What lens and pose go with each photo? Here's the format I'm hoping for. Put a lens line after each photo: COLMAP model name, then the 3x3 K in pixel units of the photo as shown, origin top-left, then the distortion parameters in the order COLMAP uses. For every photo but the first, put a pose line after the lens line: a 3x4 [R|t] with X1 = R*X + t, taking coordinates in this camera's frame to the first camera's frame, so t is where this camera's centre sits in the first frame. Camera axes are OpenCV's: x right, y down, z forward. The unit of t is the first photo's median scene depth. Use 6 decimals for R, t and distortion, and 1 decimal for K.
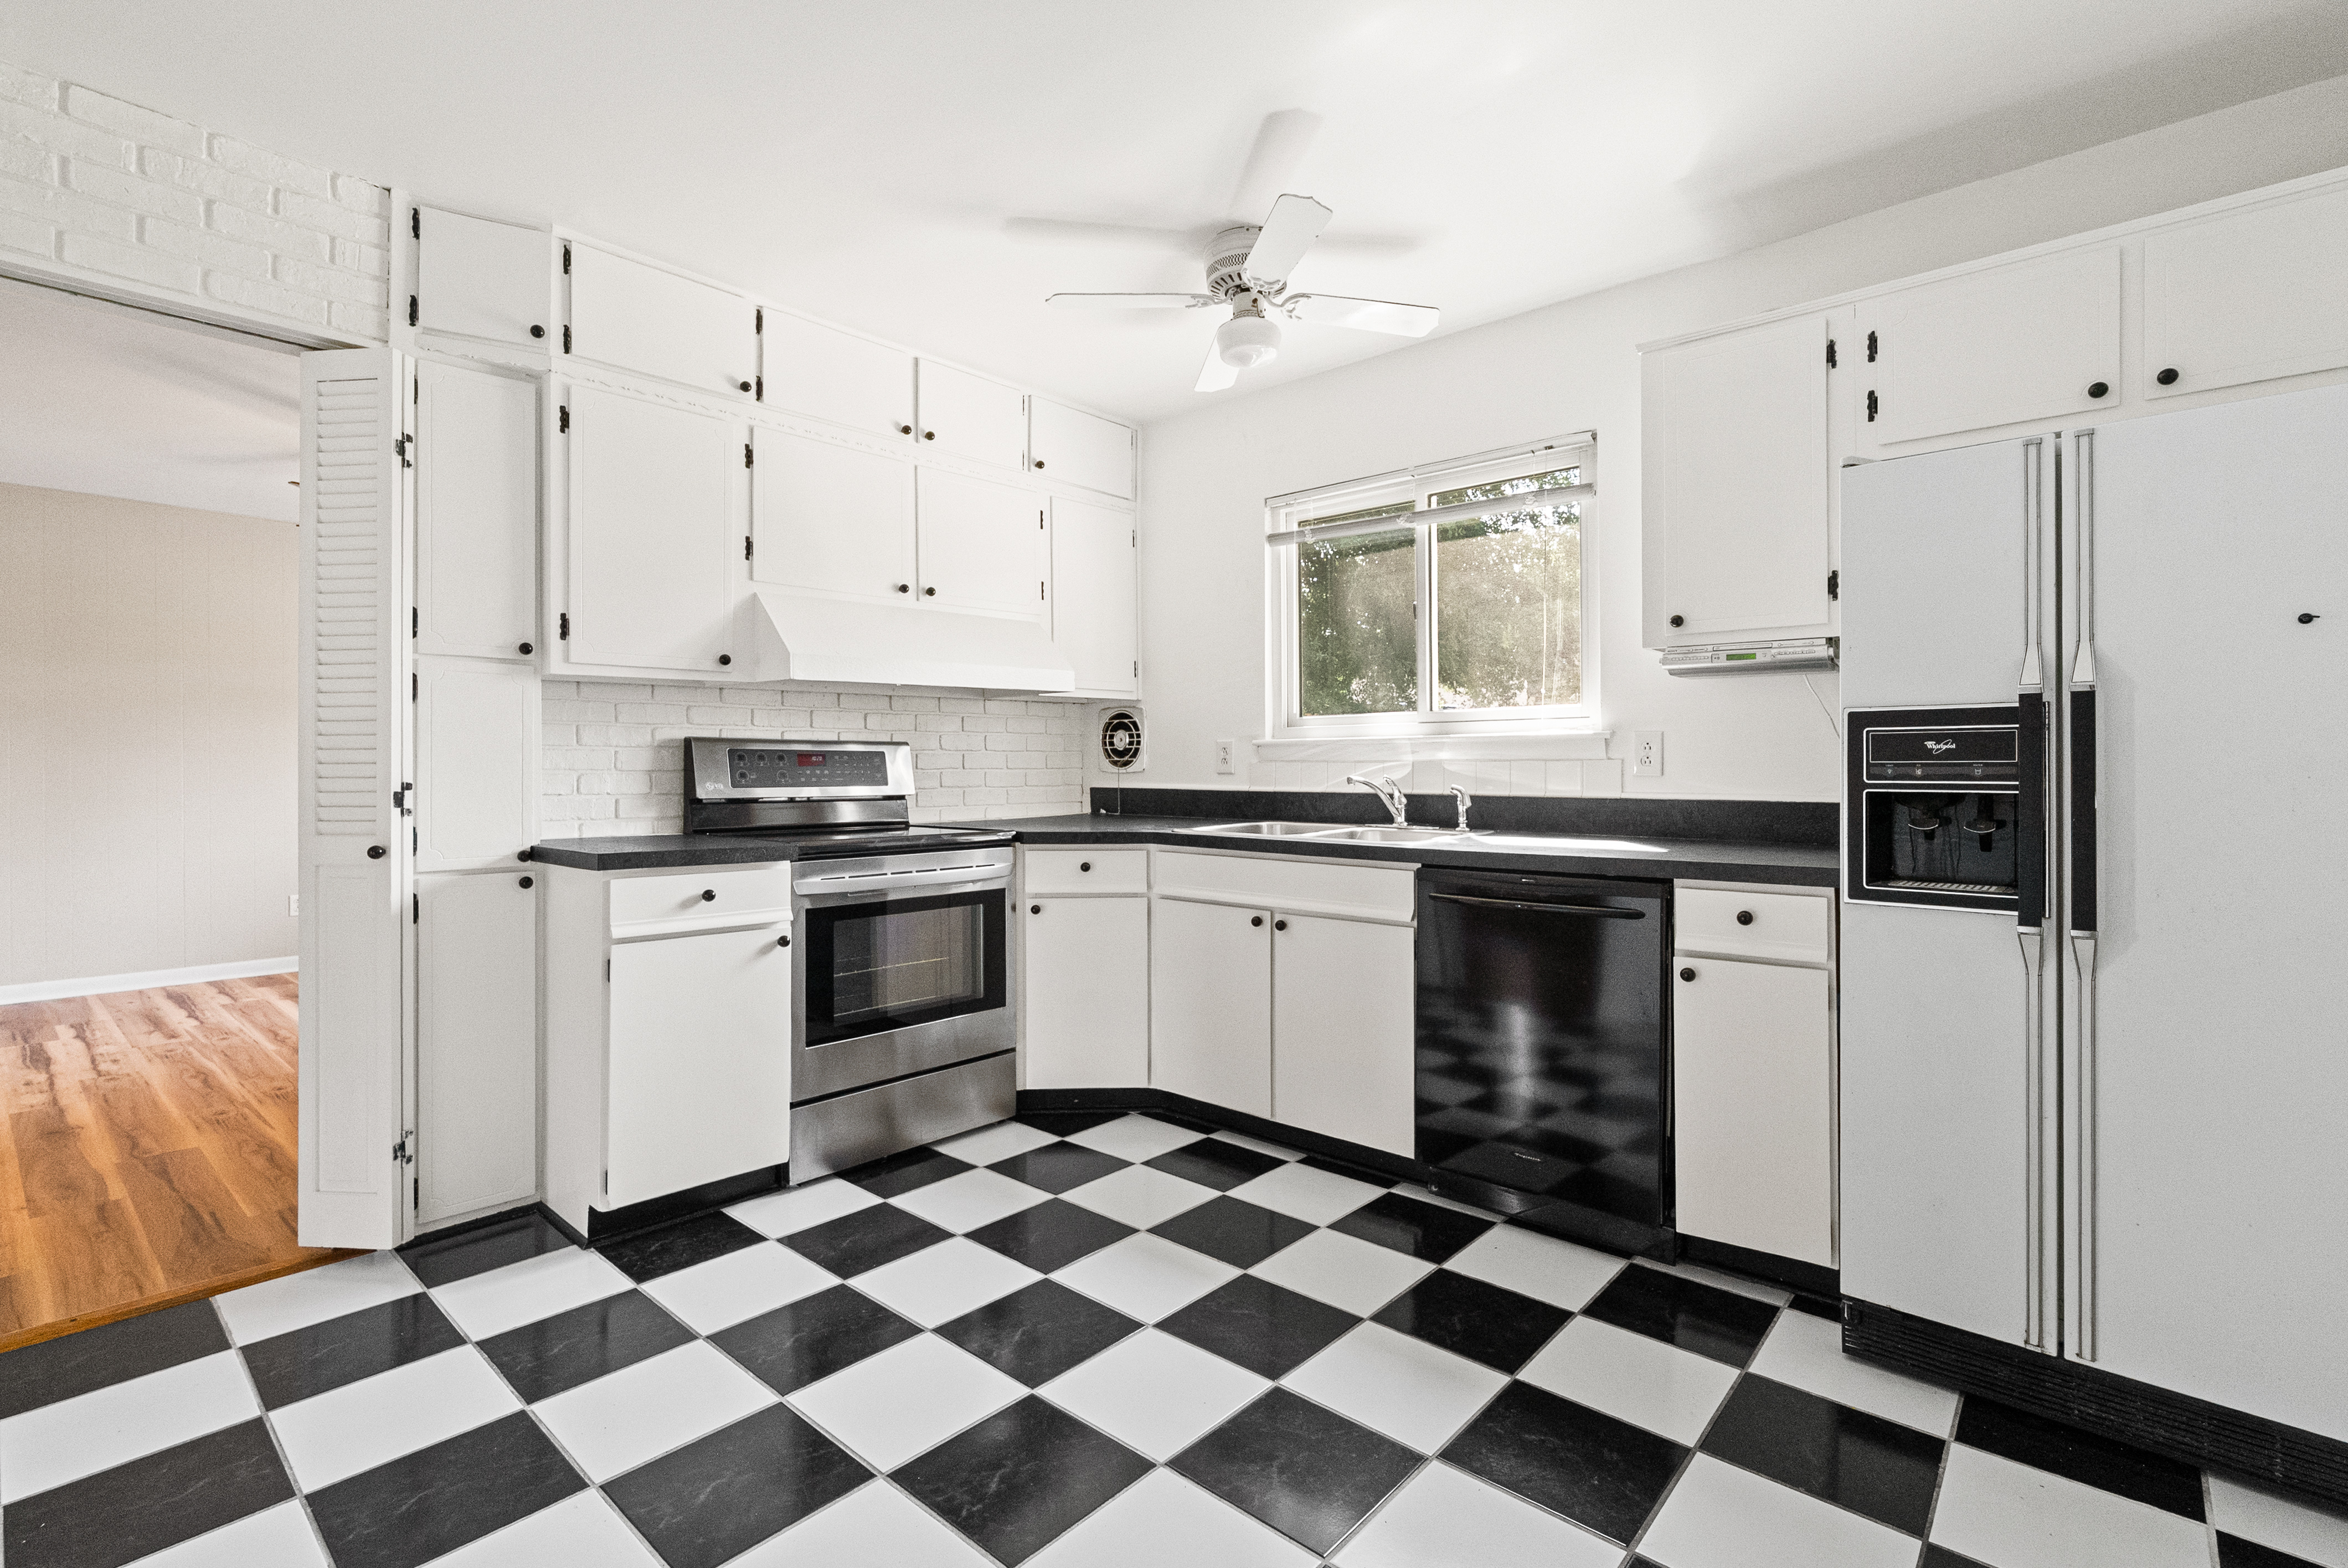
lens RADIAL K [[1076.3, 0, 1152.2], [0, 1076.3, 752.1], [0, 0, 1]] dist [0.003695, 0.000545]
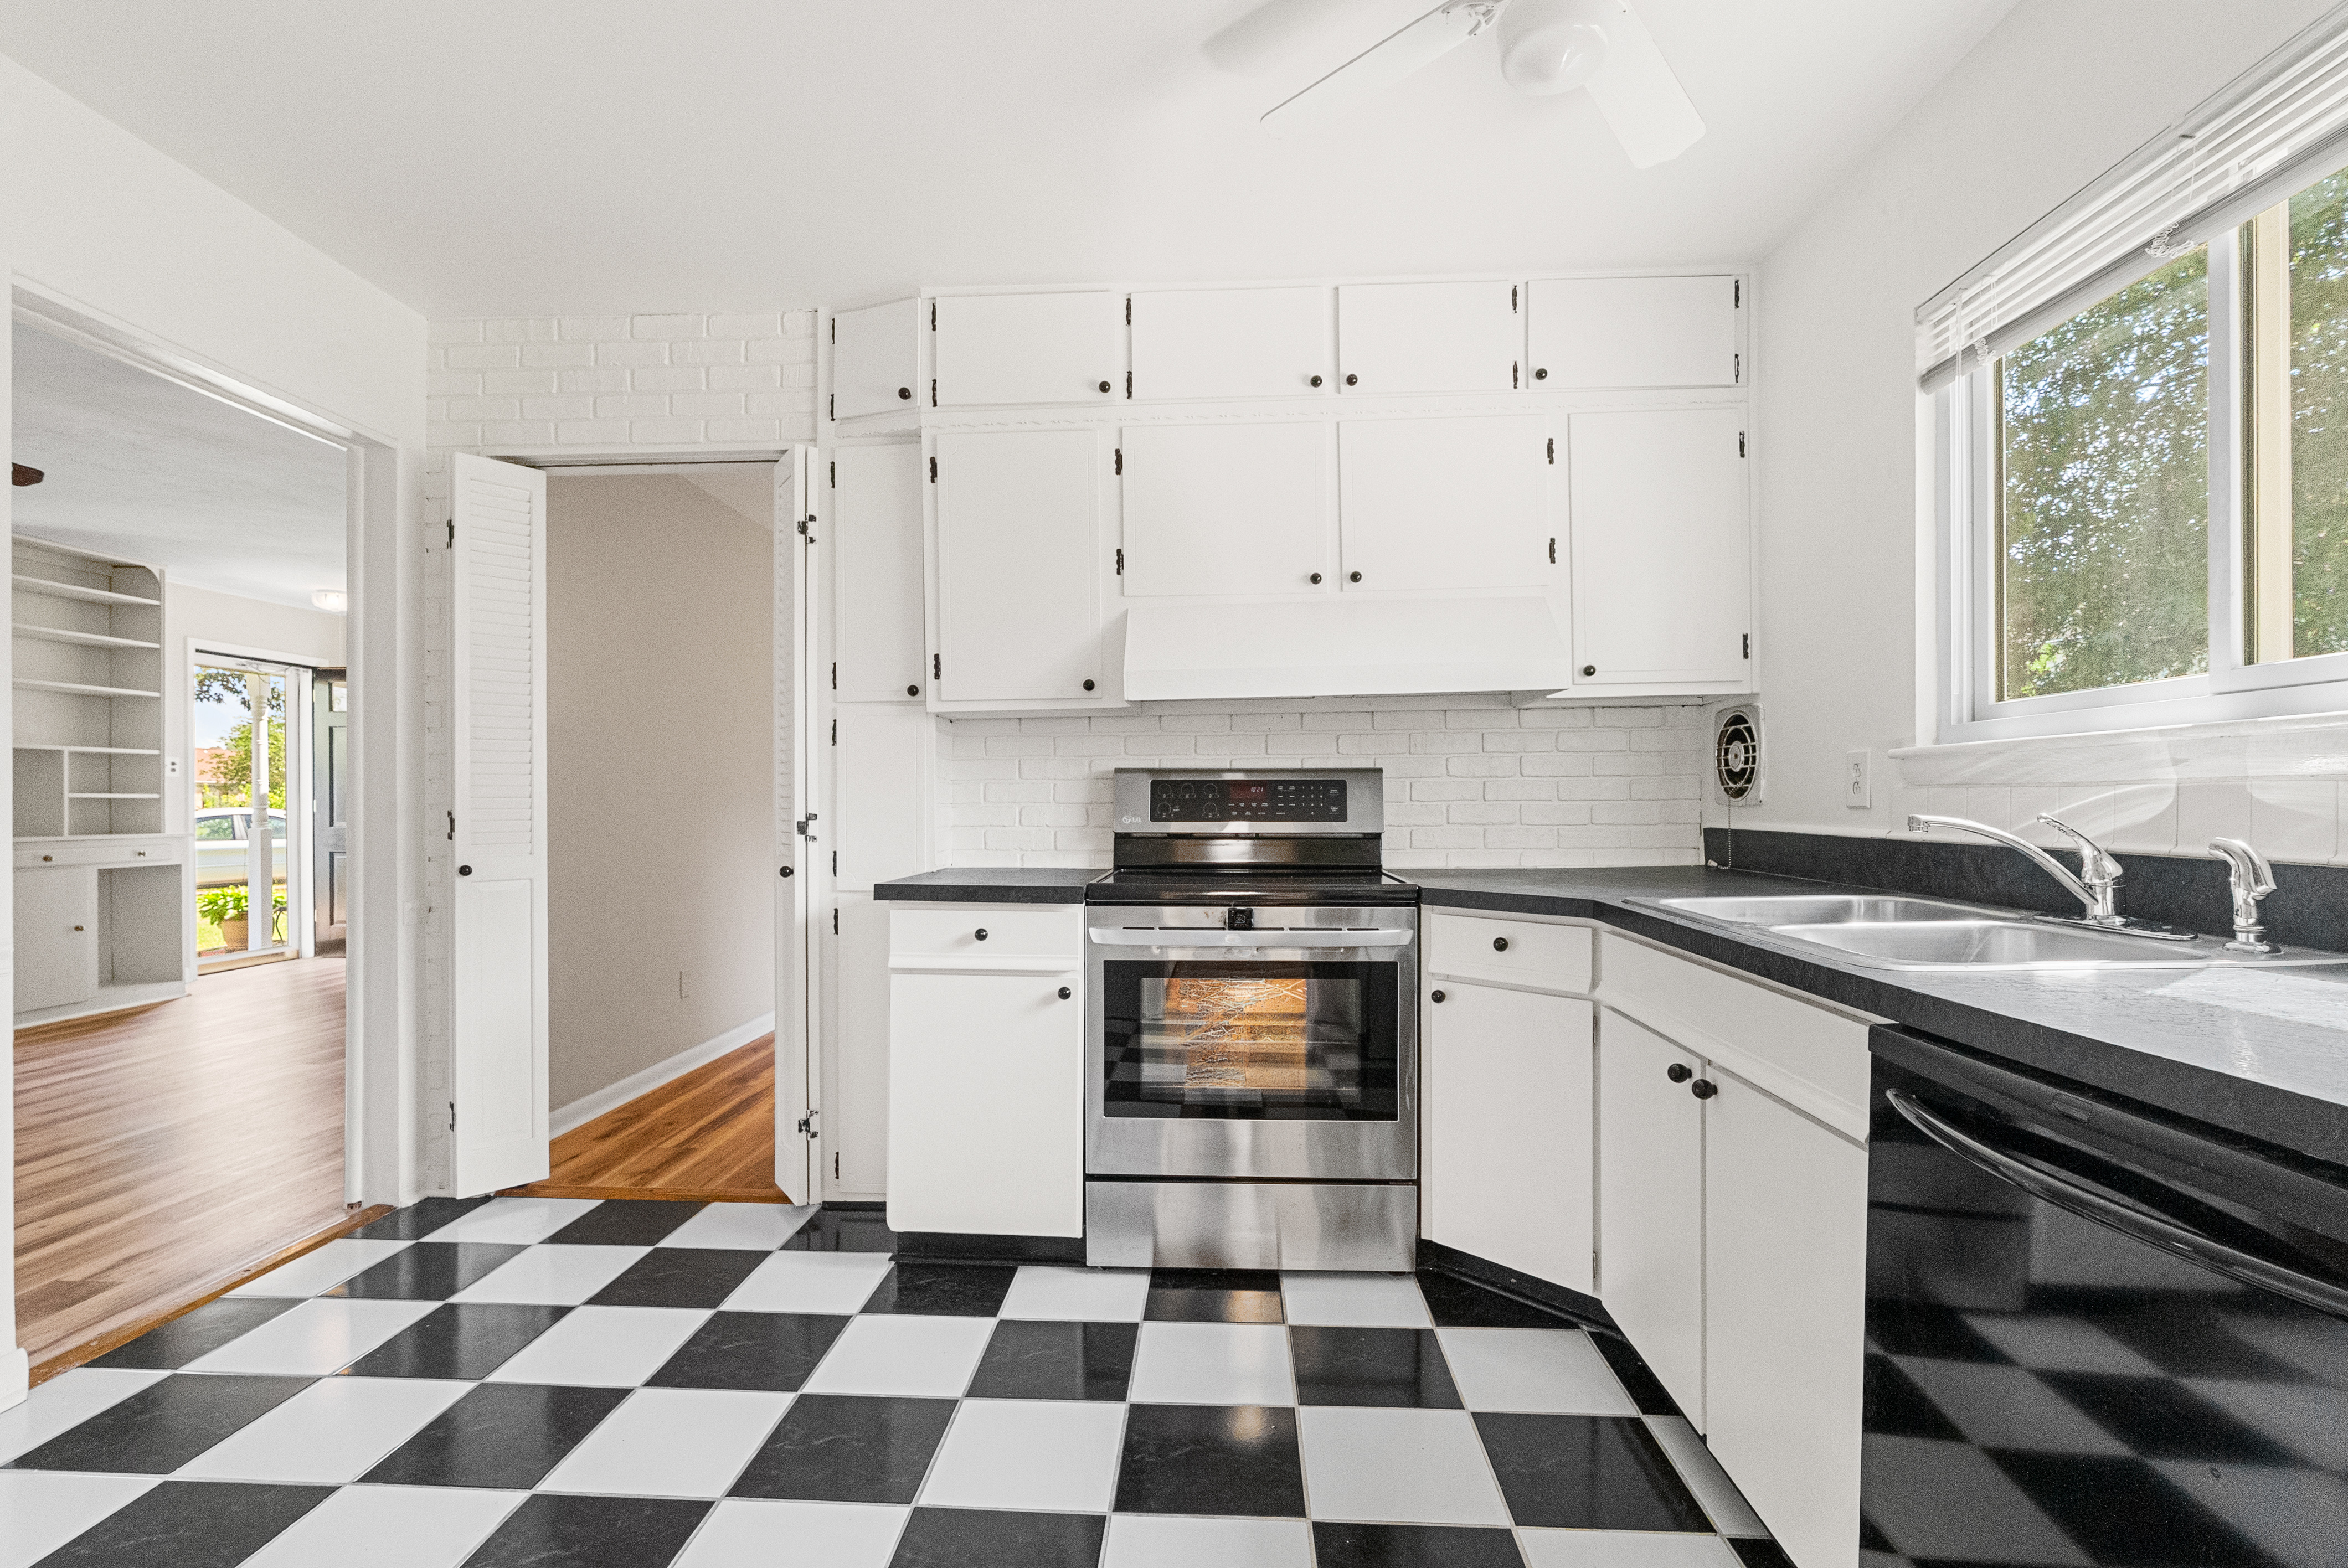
lens RADIAL K [[1064.9, 0, 1176.0], [0, 1064.9, 803.6], [0, 0, 1]] dist [-0.001452, 0.000681]
pose [[0.636504, 0.000001, -0.771273, 0.360818], [0.013846, 0.999839, 0.011428, 0.007827], [0.771149, -0.017953, 0.636402, 0.456019]]
